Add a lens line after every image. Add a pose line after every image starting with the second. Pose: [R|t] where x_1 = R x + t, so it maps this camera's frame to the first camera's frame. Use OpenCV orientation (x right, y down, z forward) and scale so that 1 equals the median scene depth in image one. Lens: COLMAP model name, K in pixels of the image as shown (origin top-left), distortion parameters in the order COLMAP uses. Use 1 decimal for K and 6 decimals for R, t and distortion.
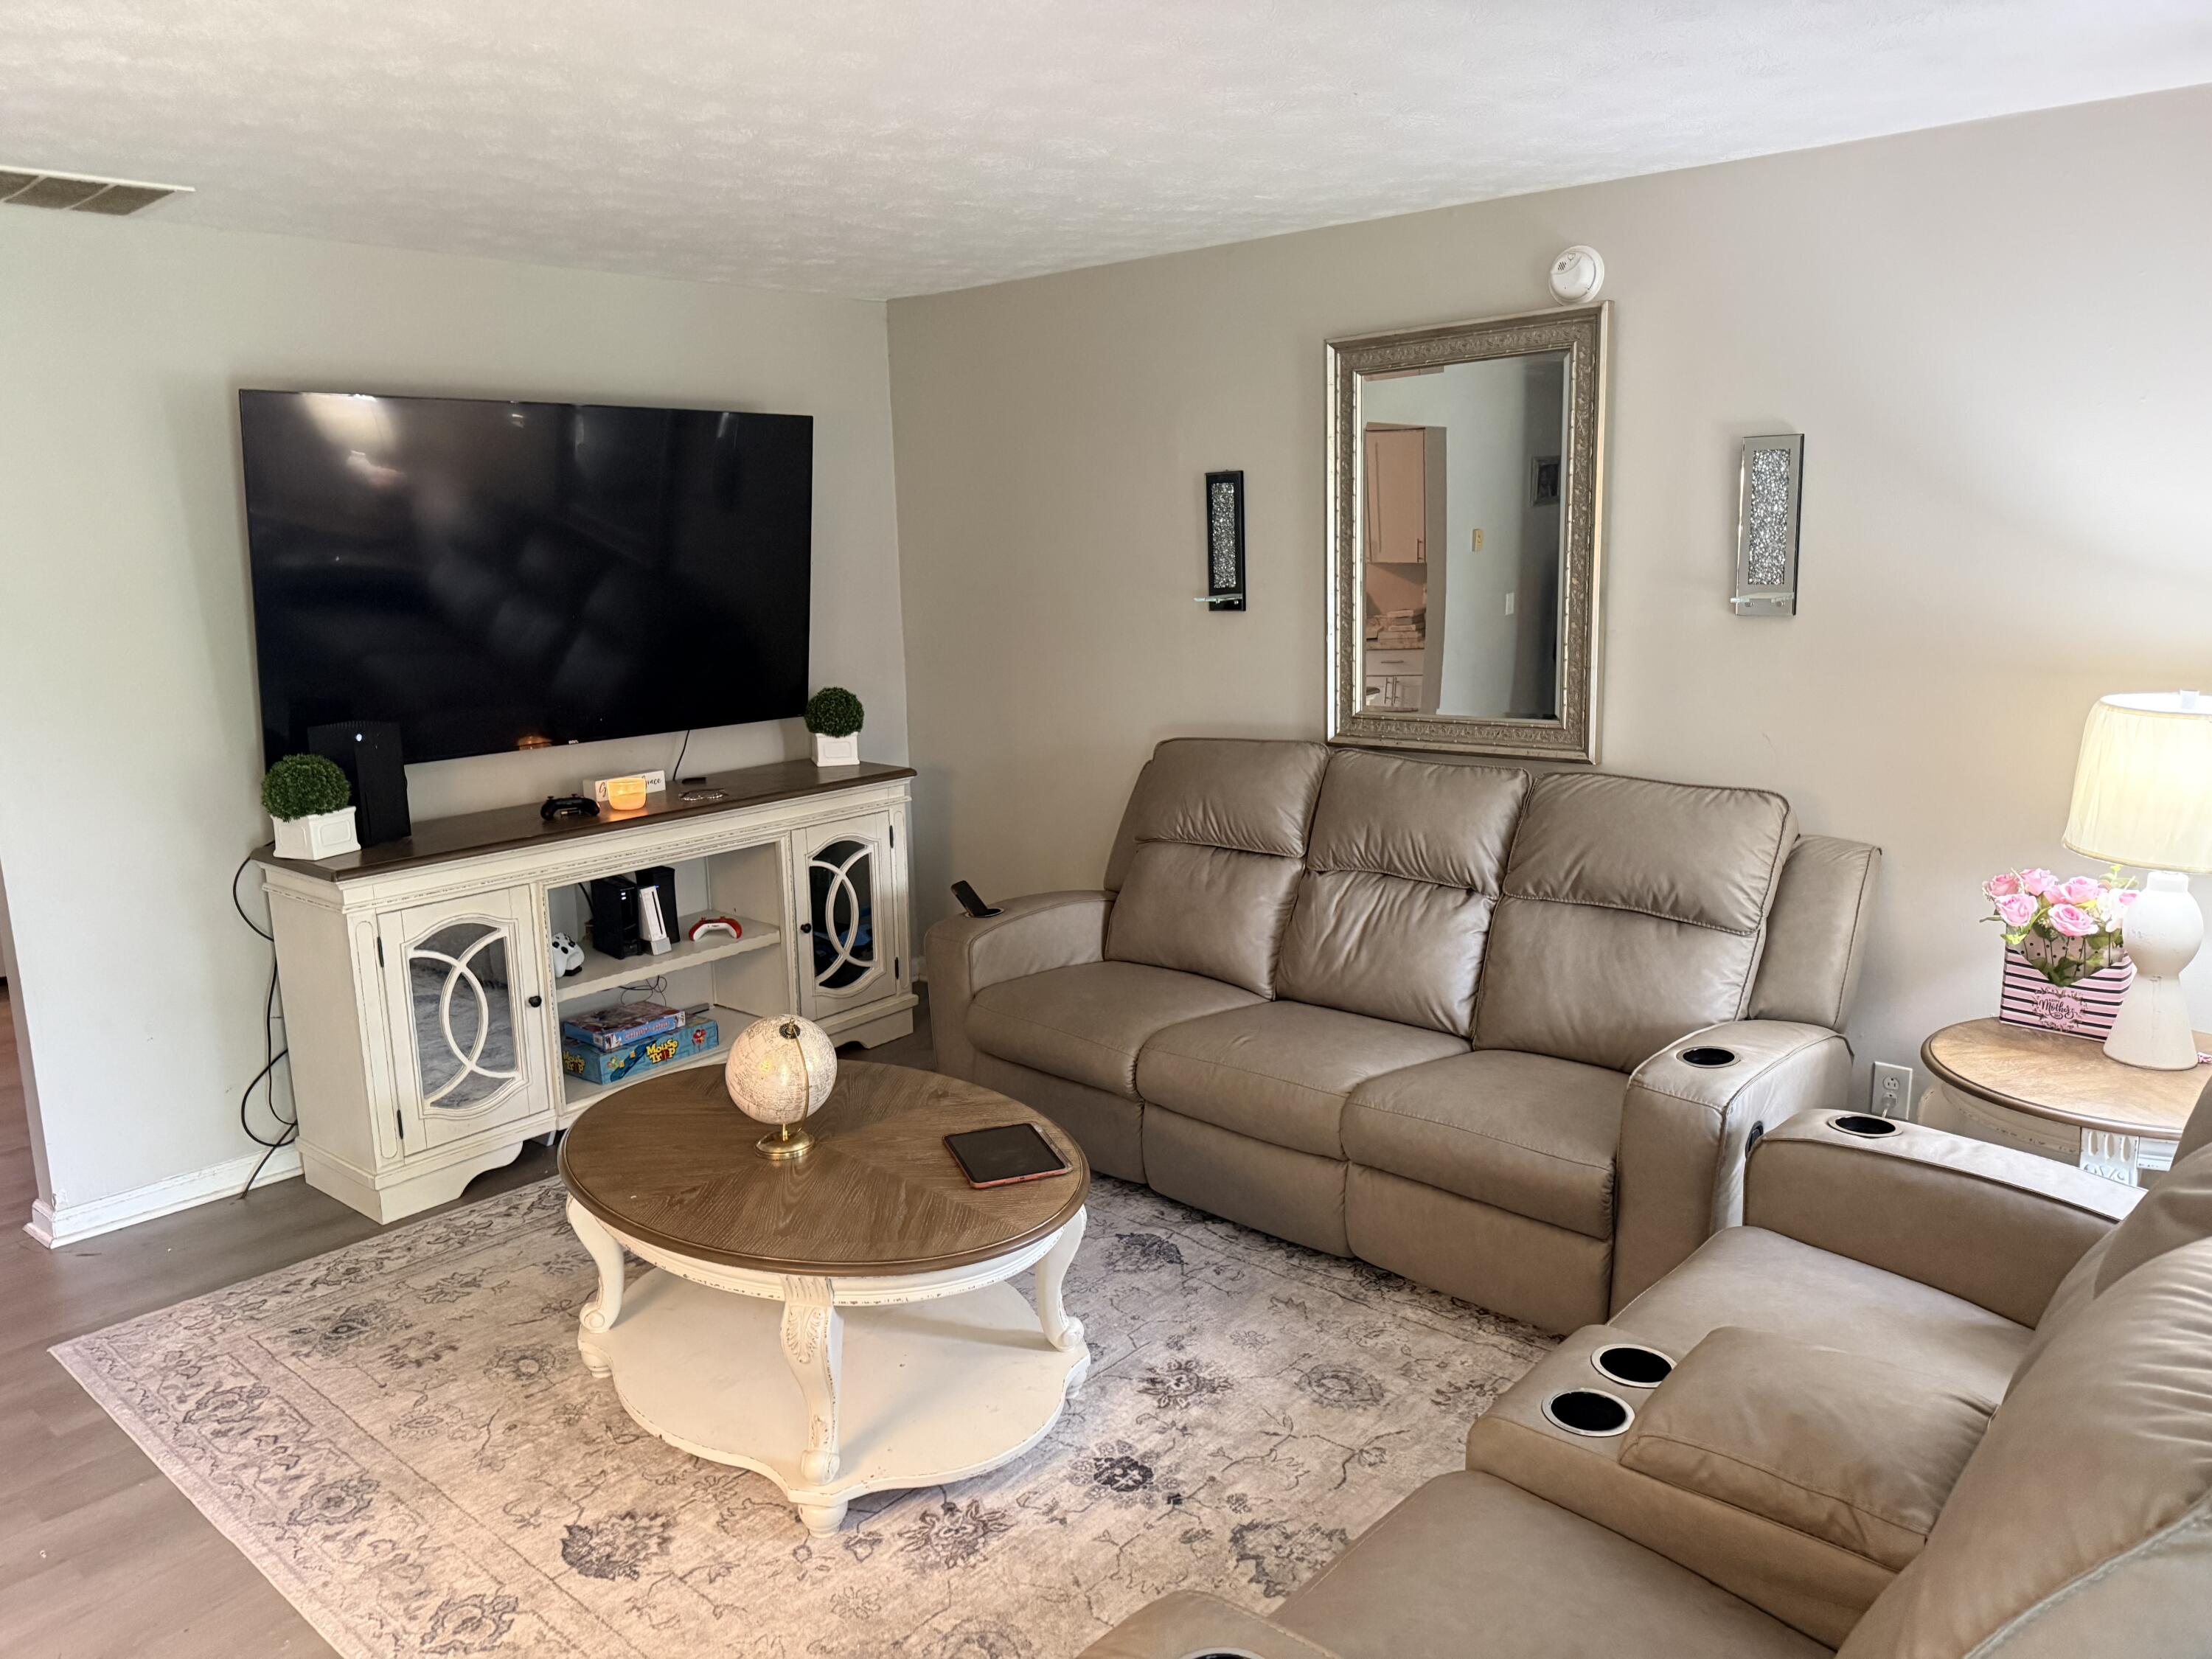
lens RADIAL K [[1555.9, 0, 1091.5], [0, 1555.9, 835.6], [0, 0, 1]] dist [0.088737, -0.117321]
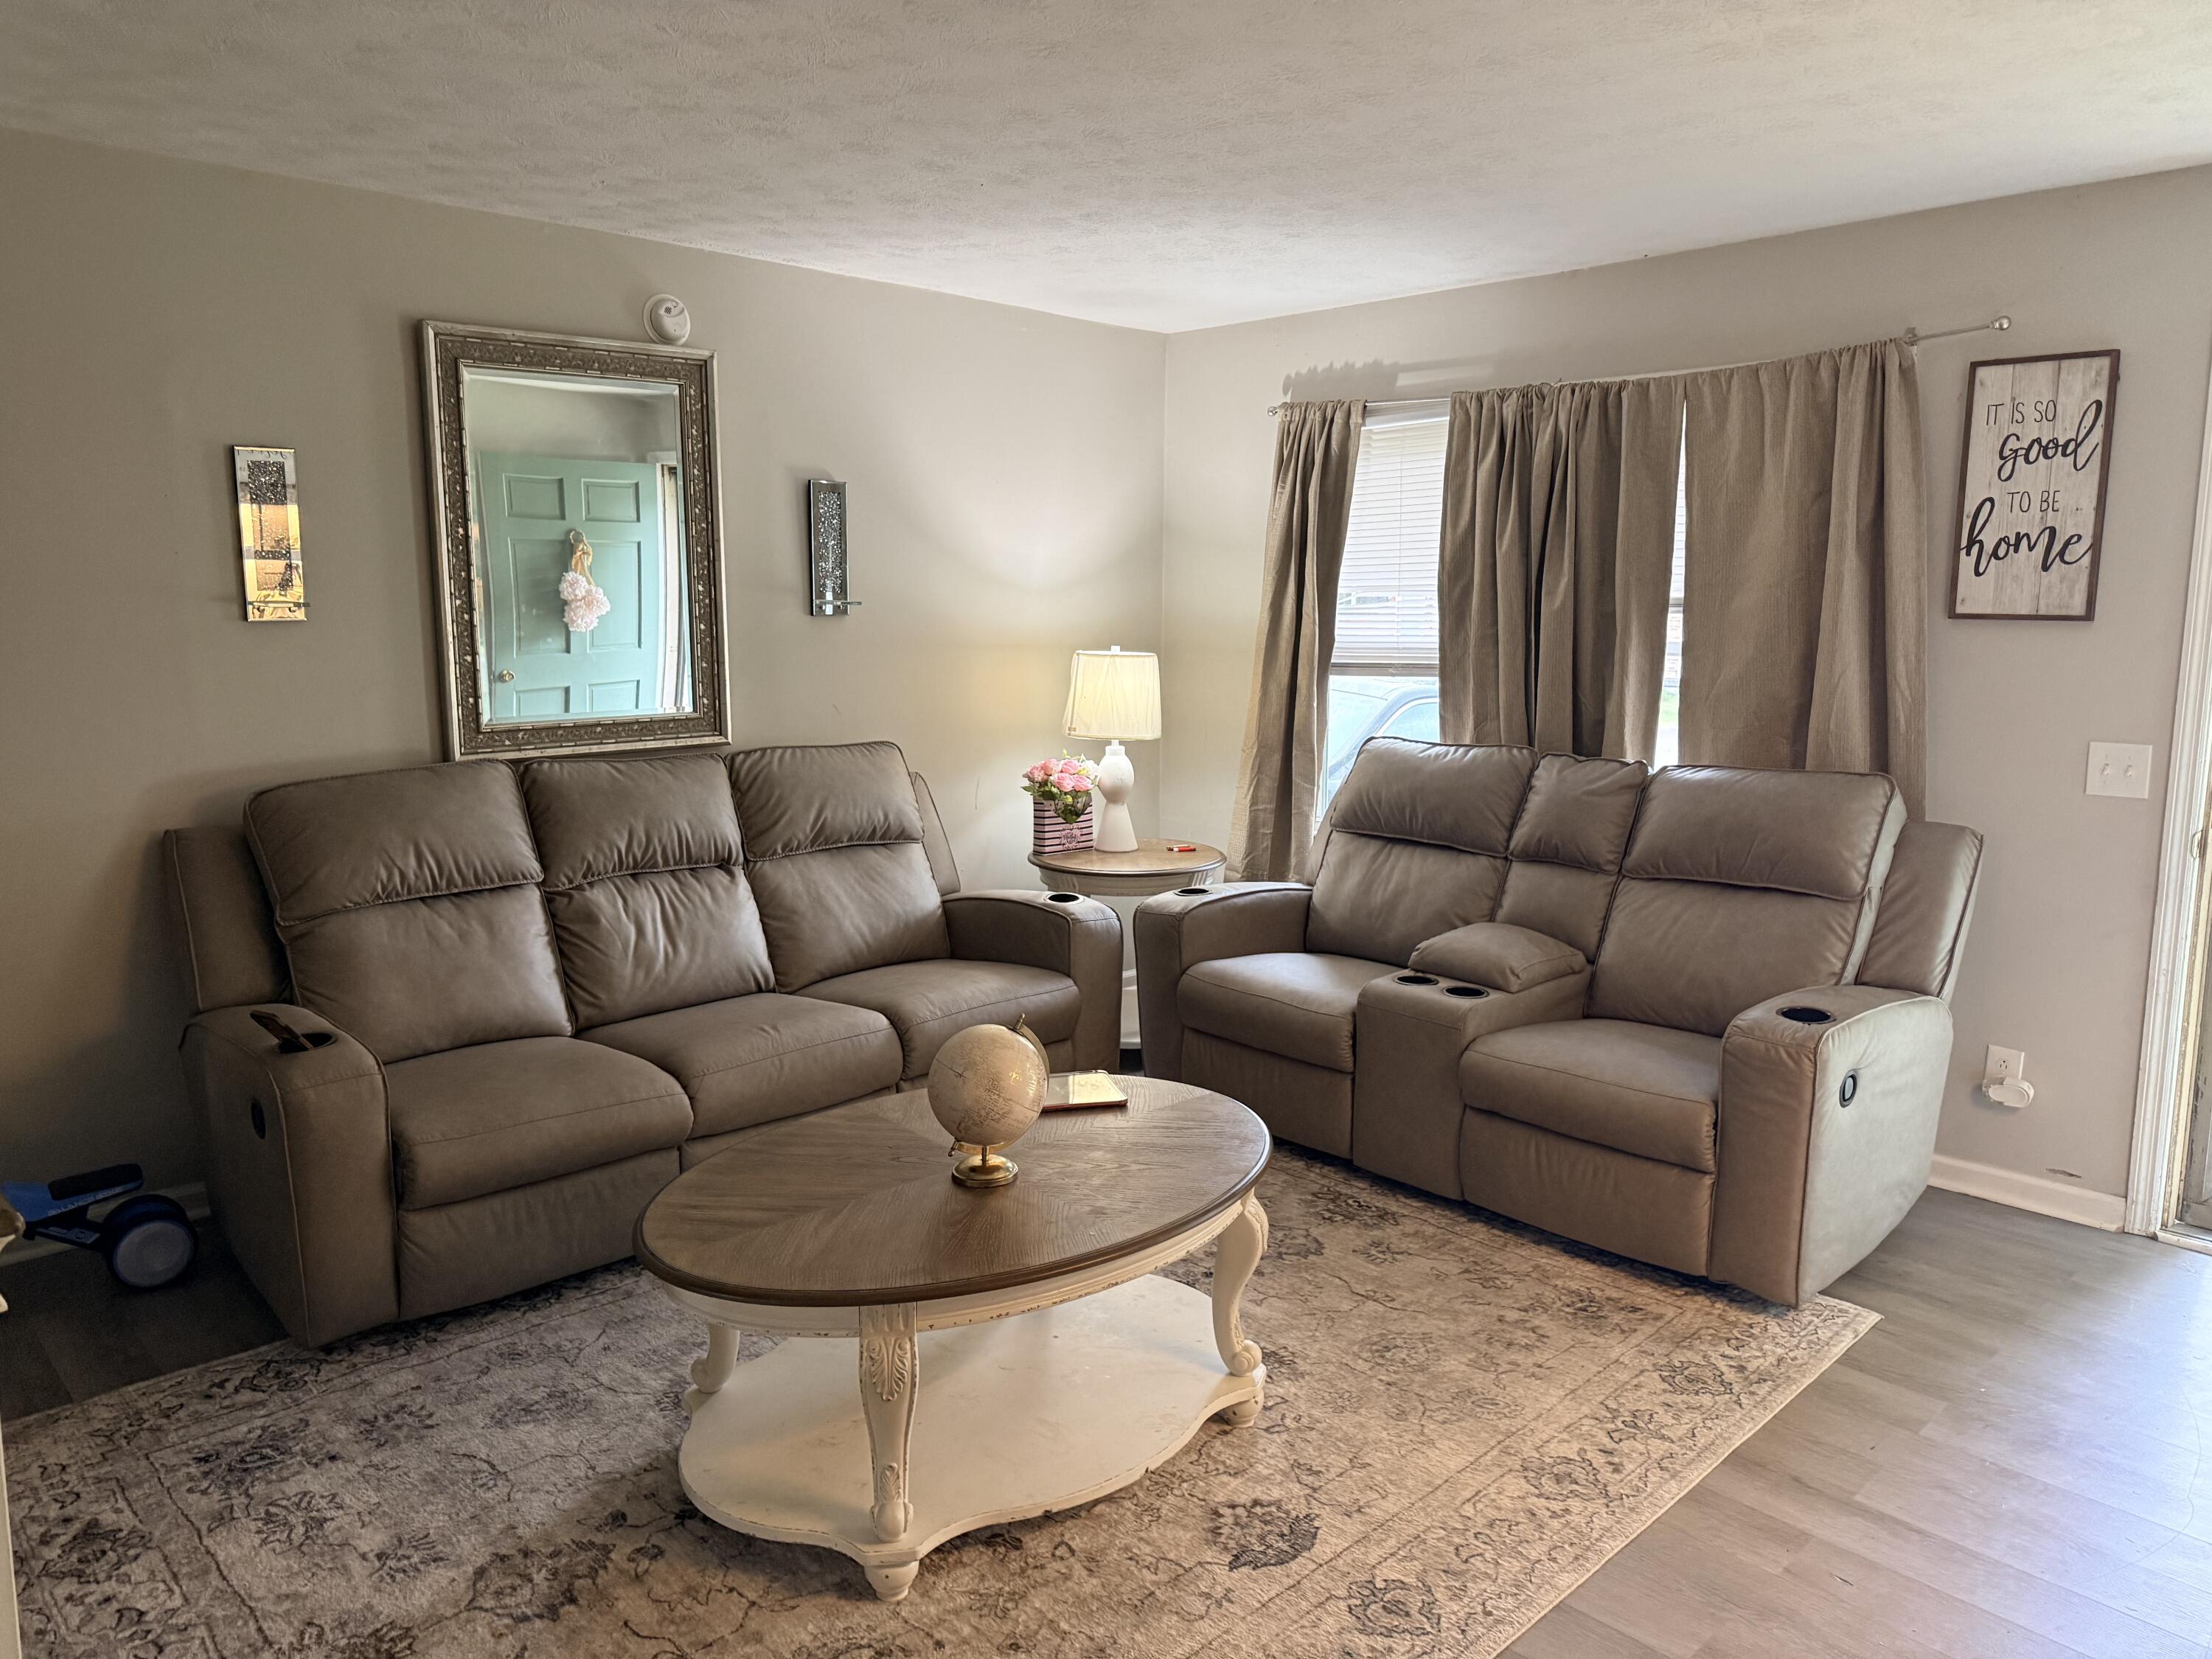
lens RADIAL K [[1555.9, 0, 1091.5], [0, 1555.9, 835.6], [0, 0, 1]] dist [0.088737, -0.117321]
pose [[0.053942, -0.122538, 0.990997, -0.855074], [0.186760, 0.976167, 0.110539, -0.060359], [-0.980923, 0.179116, 0.075542, 0.683838]]
